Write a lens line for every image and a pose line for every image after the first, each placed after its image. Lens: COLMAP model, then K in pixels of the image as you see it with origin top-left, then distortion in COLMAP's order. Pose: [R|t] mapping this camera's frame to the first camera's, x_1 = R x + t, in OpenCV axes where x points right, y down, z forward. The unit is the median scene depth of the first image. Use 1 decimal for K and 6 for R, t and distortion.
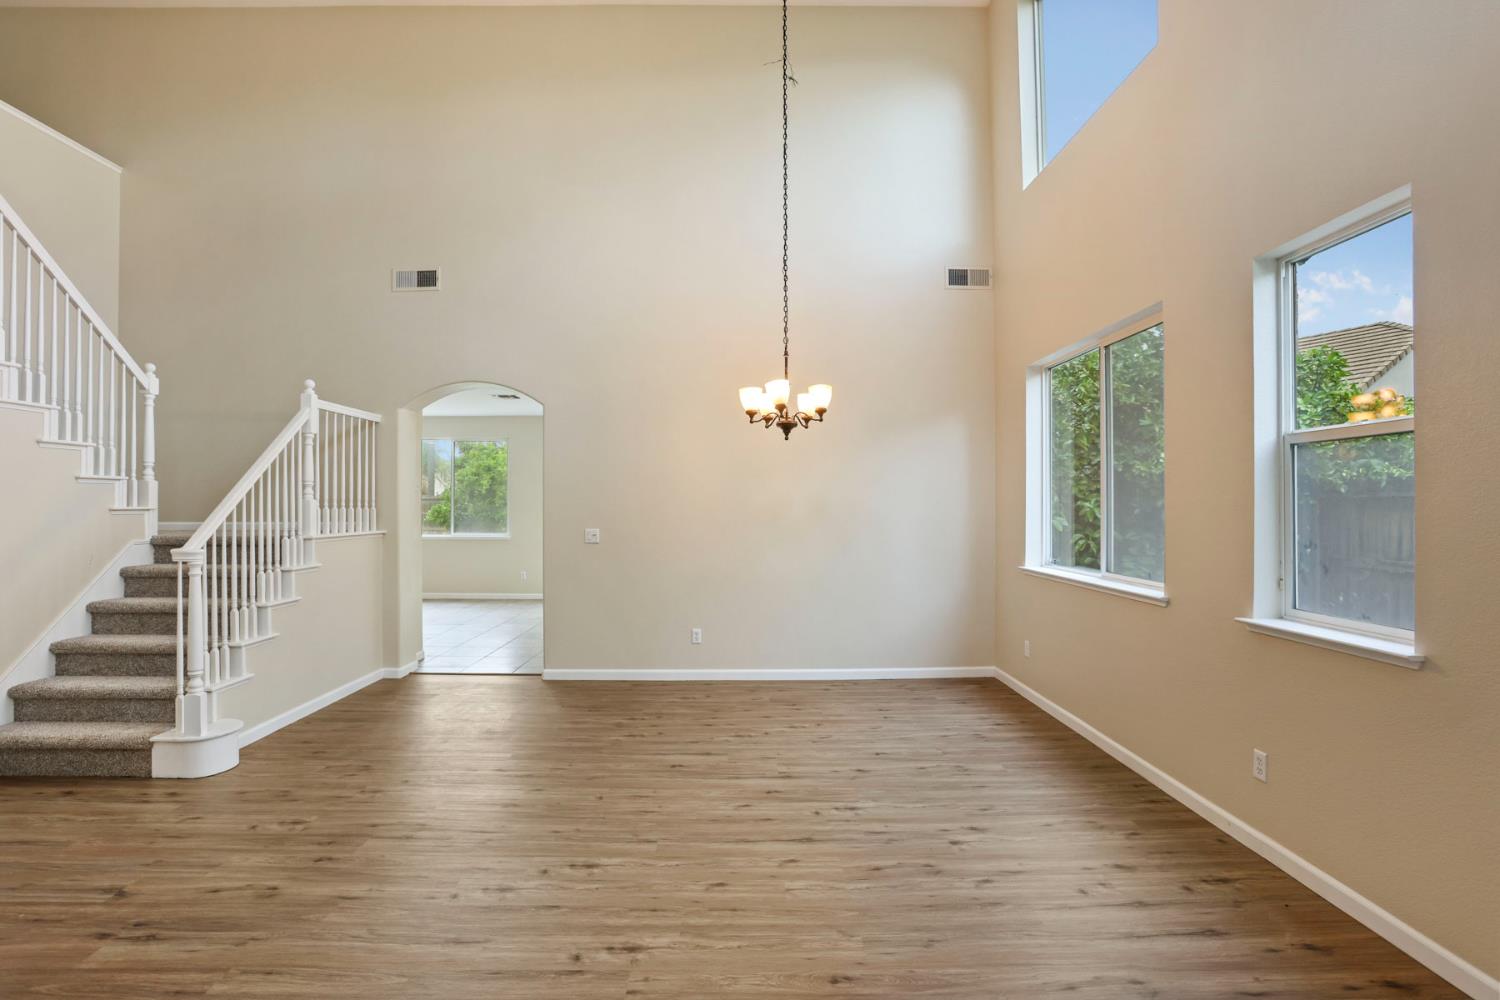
lens RADIAL K [[766.1, 0, 712.0], [0, 766.1, 498.9], [0, 0, 1]] dist [-0.050180, 0.021741]
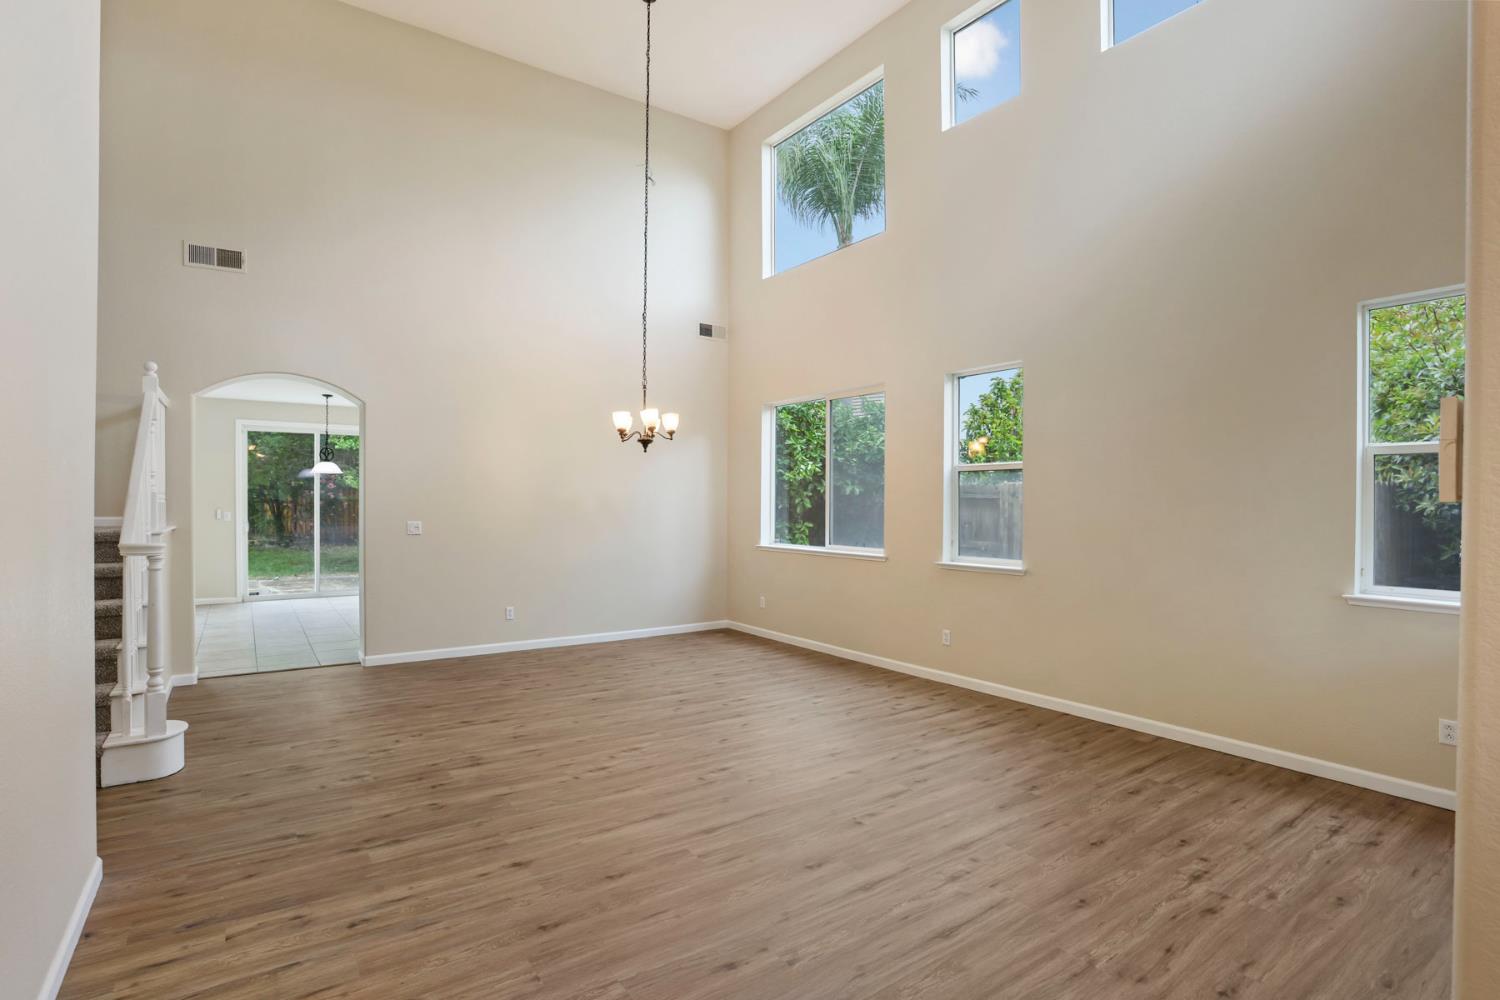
lens RADIAL K [[766.1, 0, 762.2], [0, 766.1, 504.9], [0, 0, 1]] dist [-0.050180, 0.021741]
pose [[0.808901, 0.002843, 0.587938, -0.627393], [-0.010280, 0.999904, 0.009308, 0.001270], [-0.587854, -0.013574, 0.808853, -0.240035]]
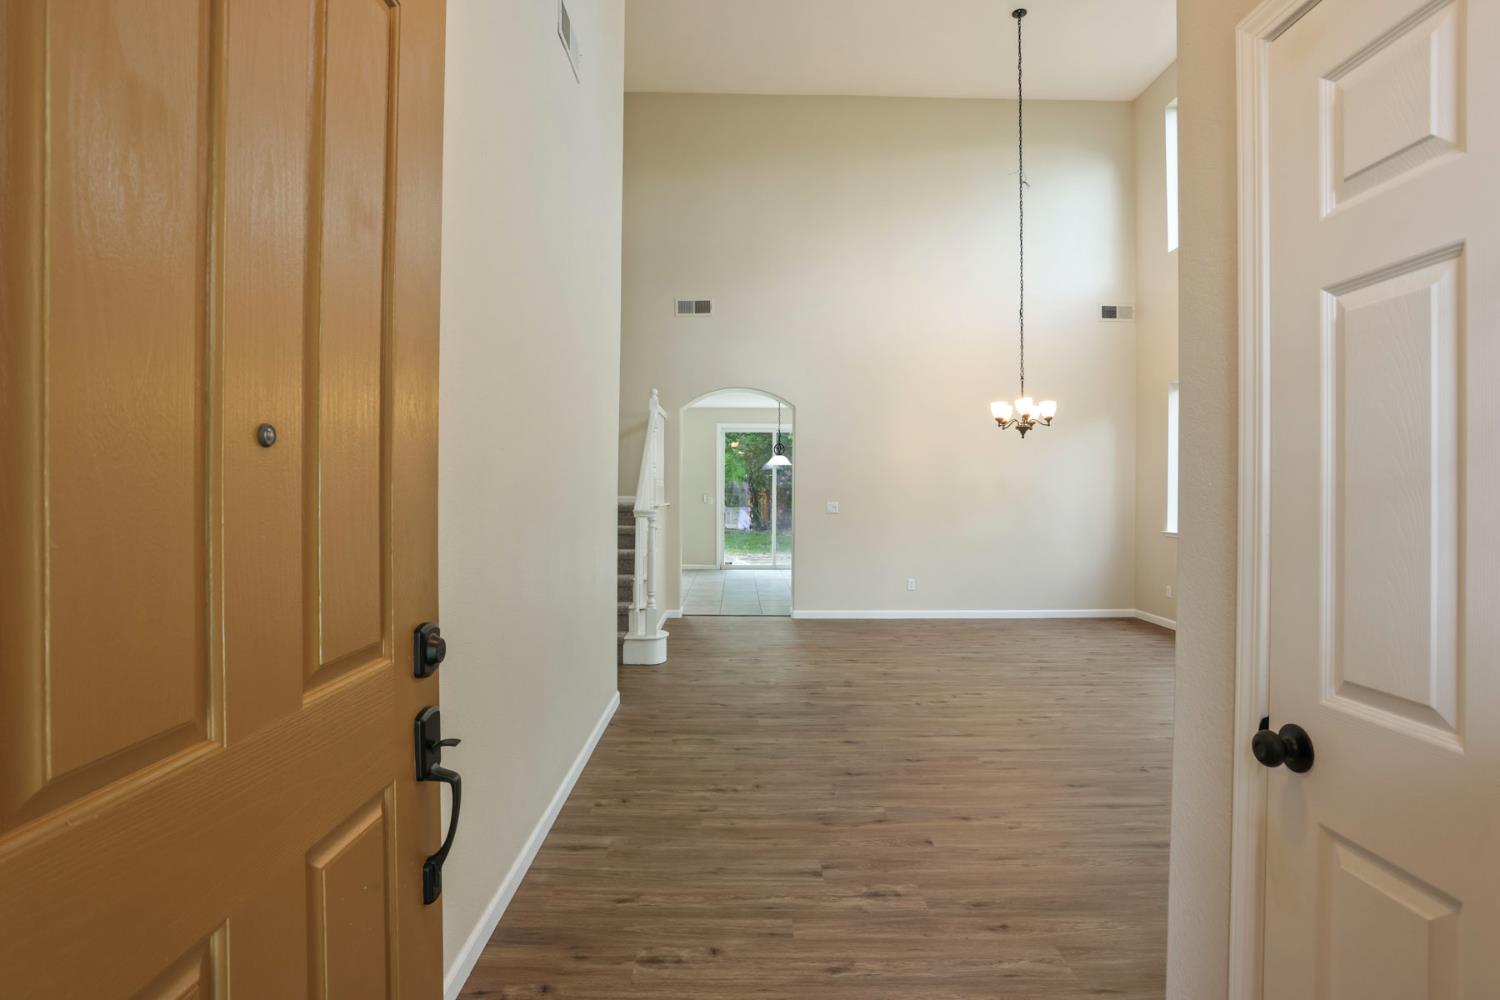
lens RADIAL K [[818.0, 0, 750.8], [0, 818.0, 487.4], [0, 0, 1]] dist [-0.014018, 0.000491]
pose [[0.999329, 0.006401, 0.036058, -0.555903], [-0.006455, 0.999978, 0.001389, 0.020188], [-0.036048, -0.001621, 0.999349, -0.619906]]
